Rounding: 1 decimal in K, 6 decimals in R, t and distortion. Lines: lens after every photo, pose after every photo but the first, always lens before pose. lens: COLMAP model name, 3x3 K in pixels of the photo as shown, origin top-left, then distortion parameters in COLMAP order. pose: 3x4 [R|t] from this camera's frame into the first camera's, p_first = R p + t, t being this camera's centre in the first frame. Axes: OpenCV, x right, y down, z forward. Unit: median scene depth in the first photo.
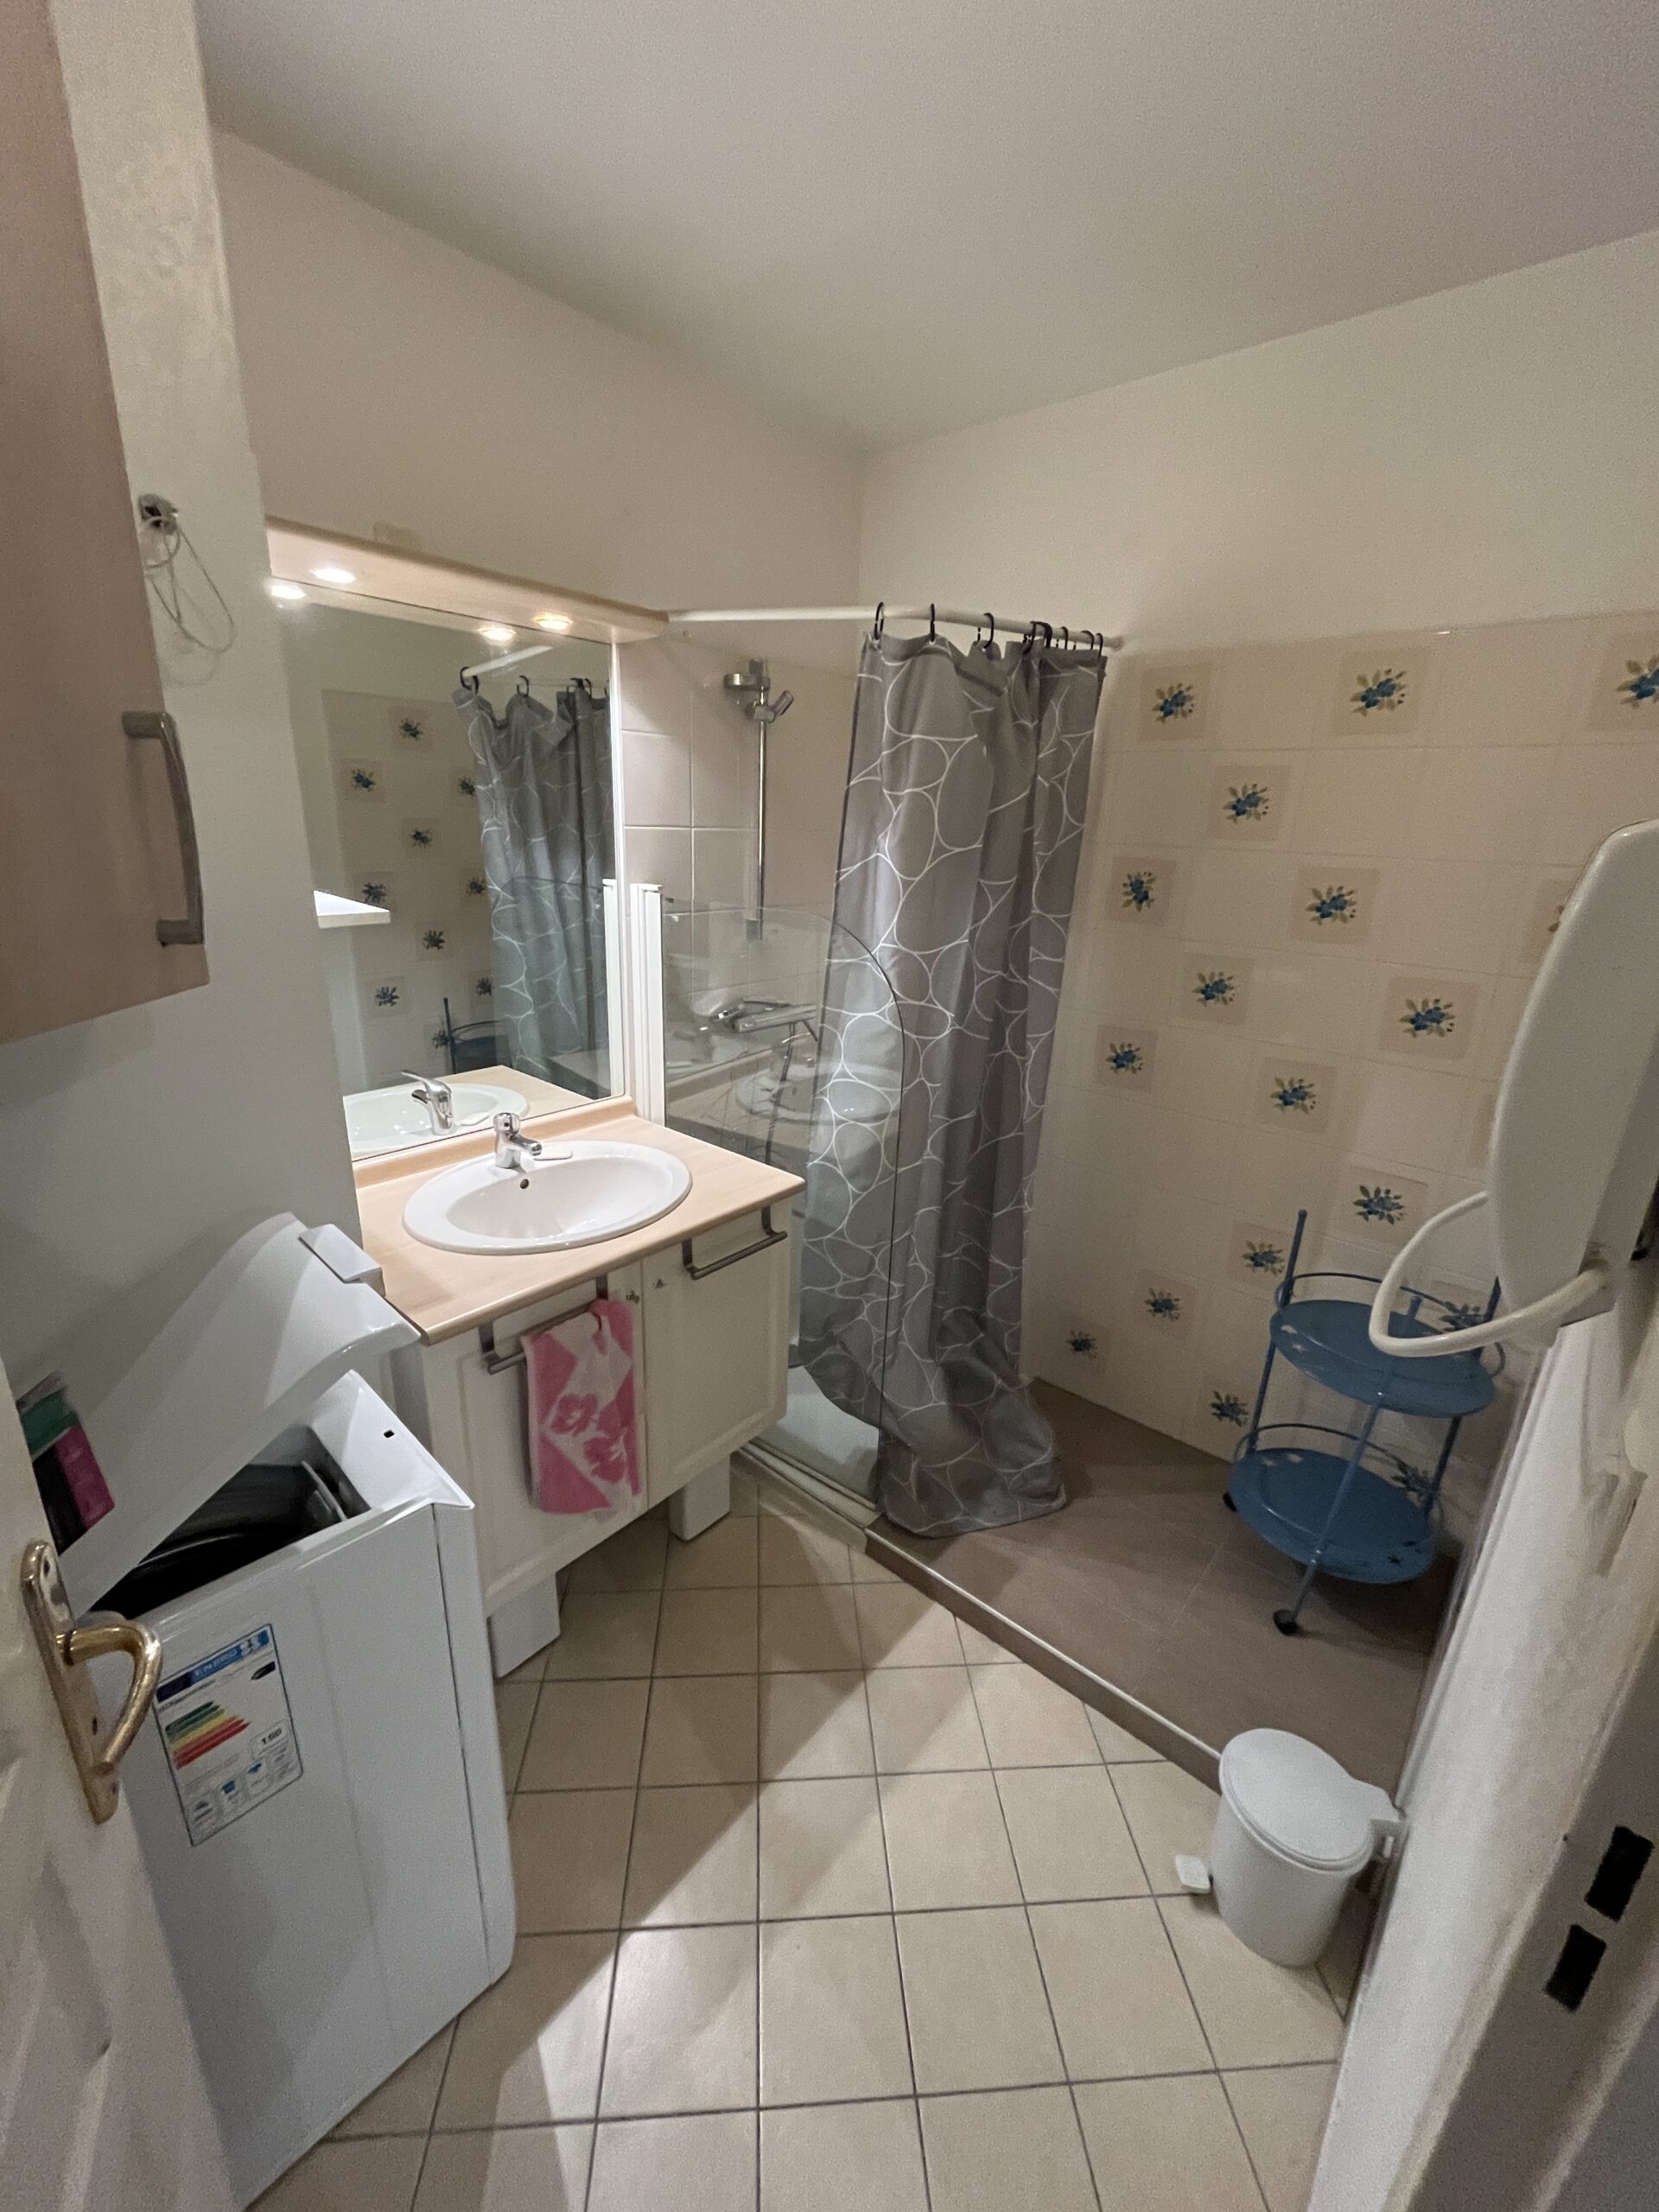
lens RADIAL K [[892.1, 0, 824.7], [0, 892.1, 1106.0], [0, 0, 1]] dist [-0.002982, -0.000657]
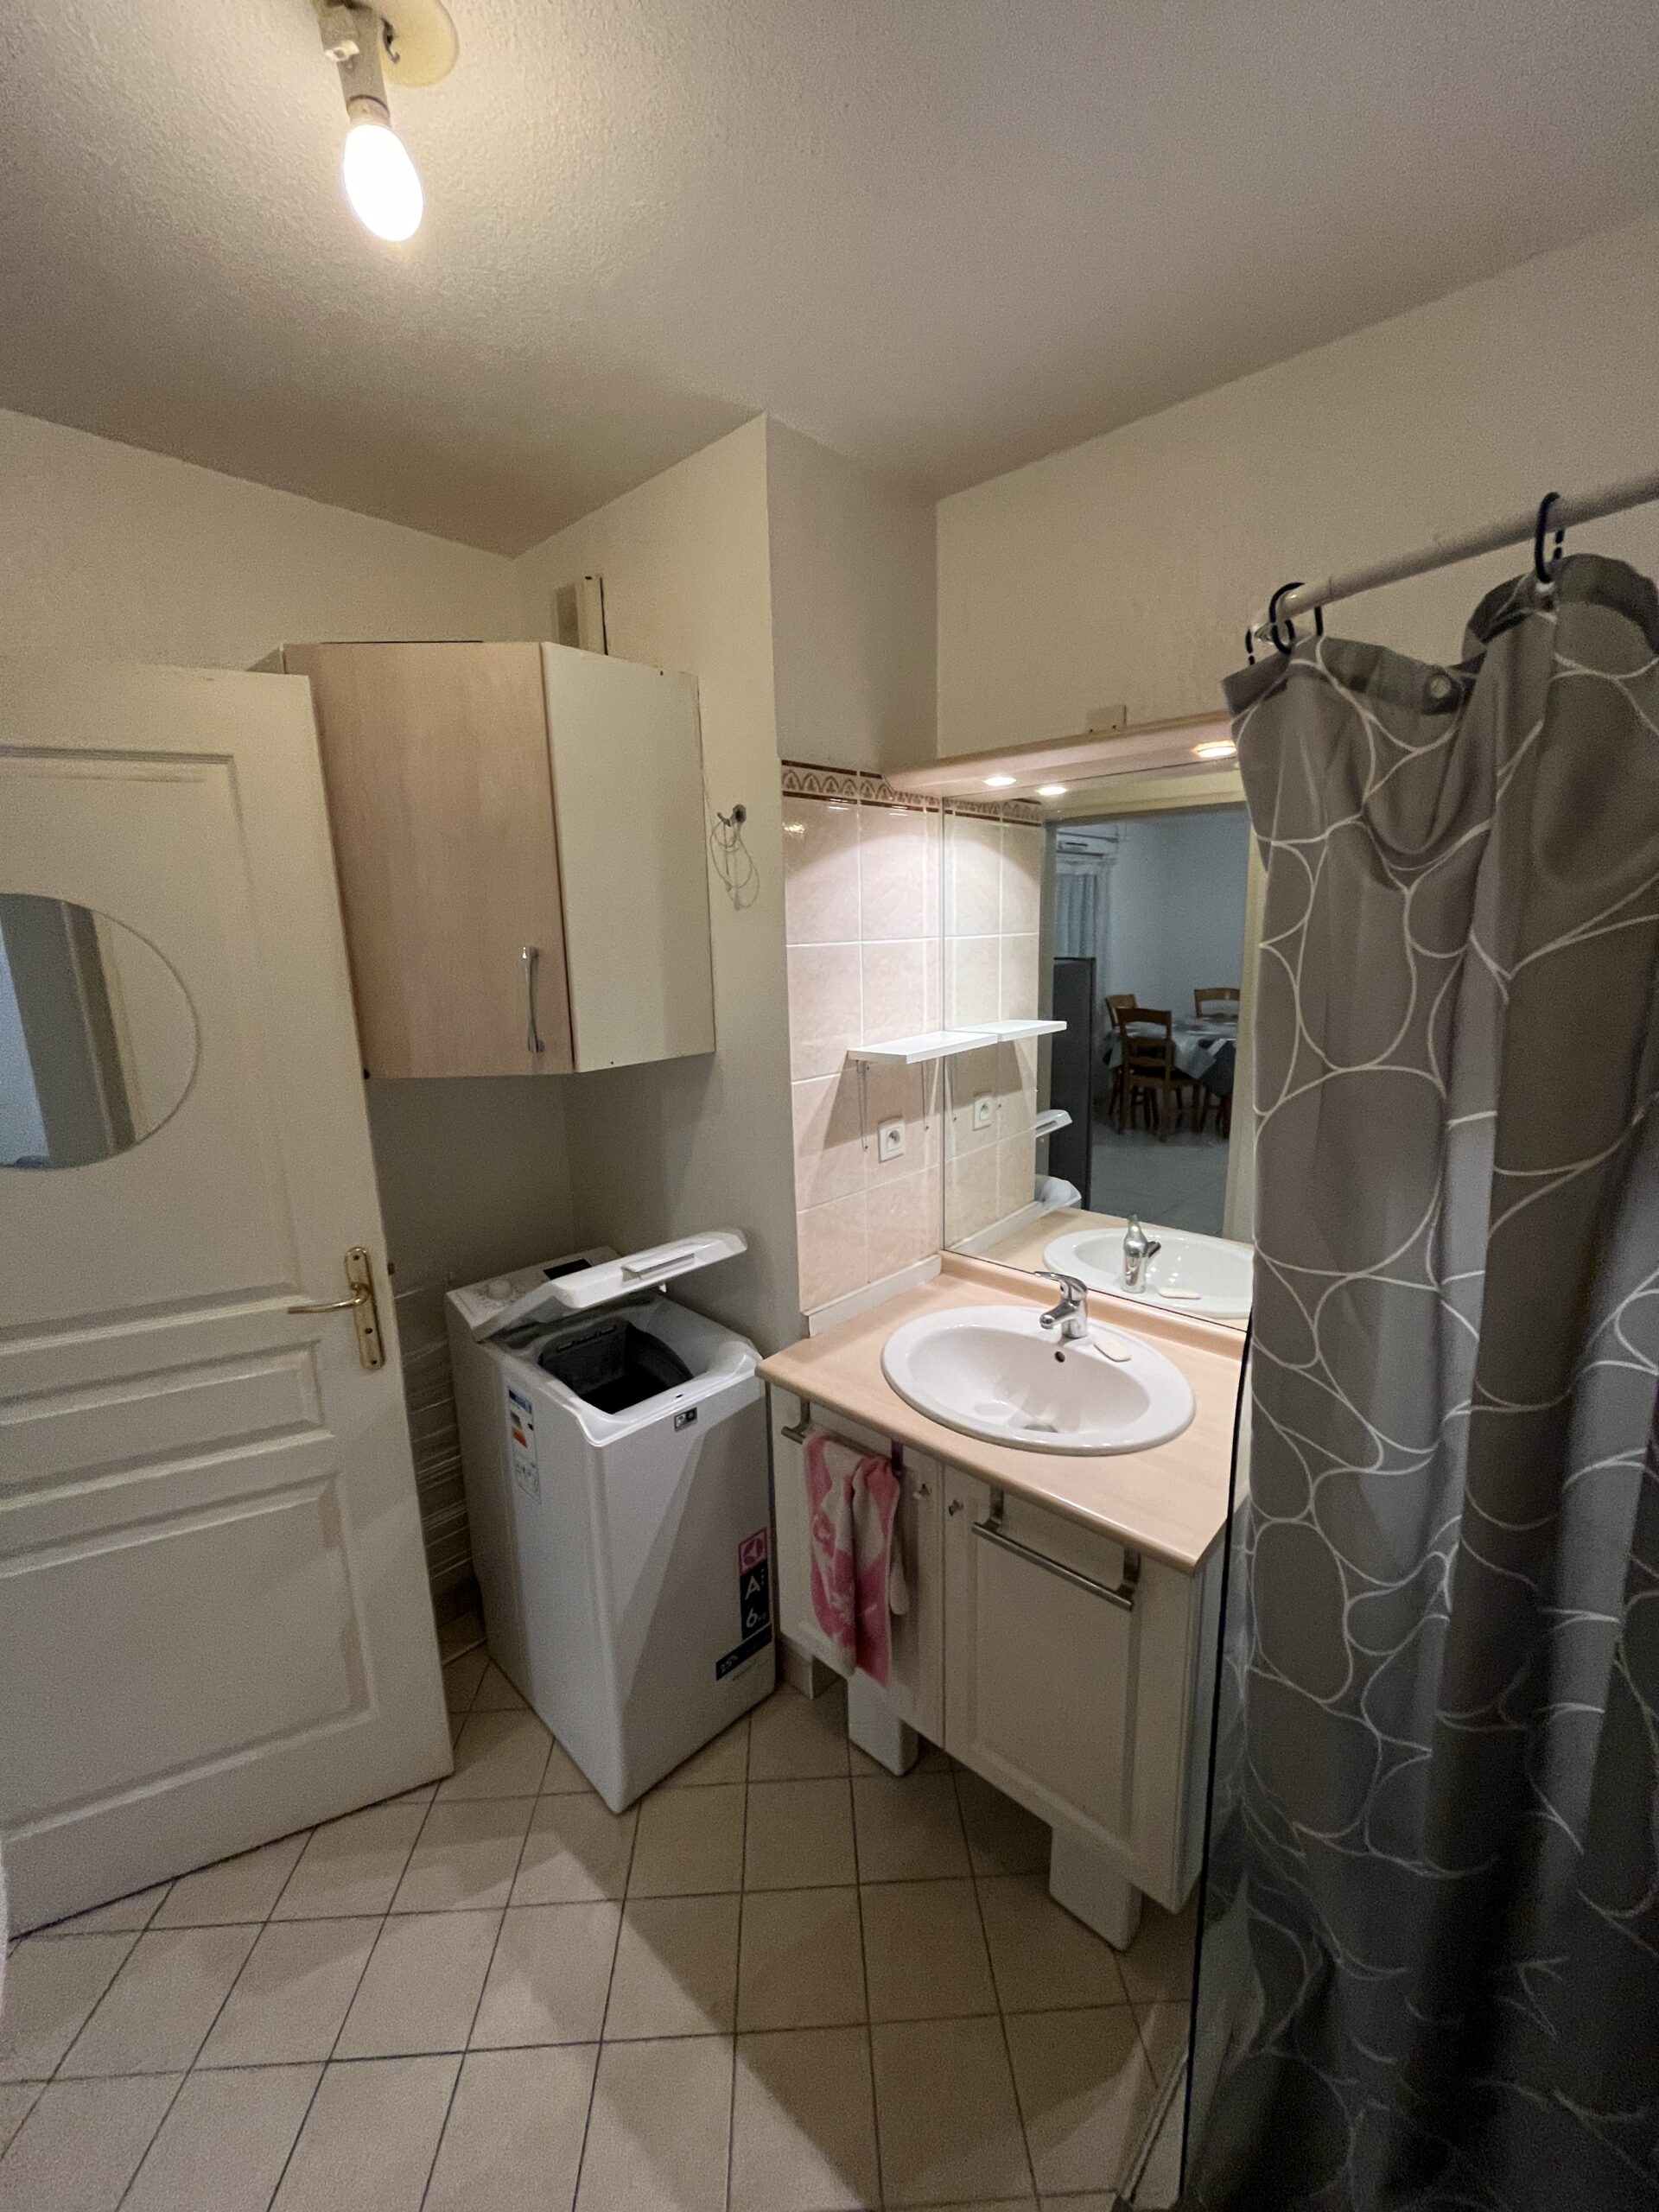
lens RADIAL K [[892.1, 0, 824.7], [0, 892.1, 1106.0], [0, 0, 1]] dist [-0.002982, -0.000657]
pose [[-0.029780, 0.171545, -0.984726, 0.585143], [-0.275397, 0.945625, 0.173062, -0.271960], [0.960869, 0.276344, 0.019082, 0.744596]]
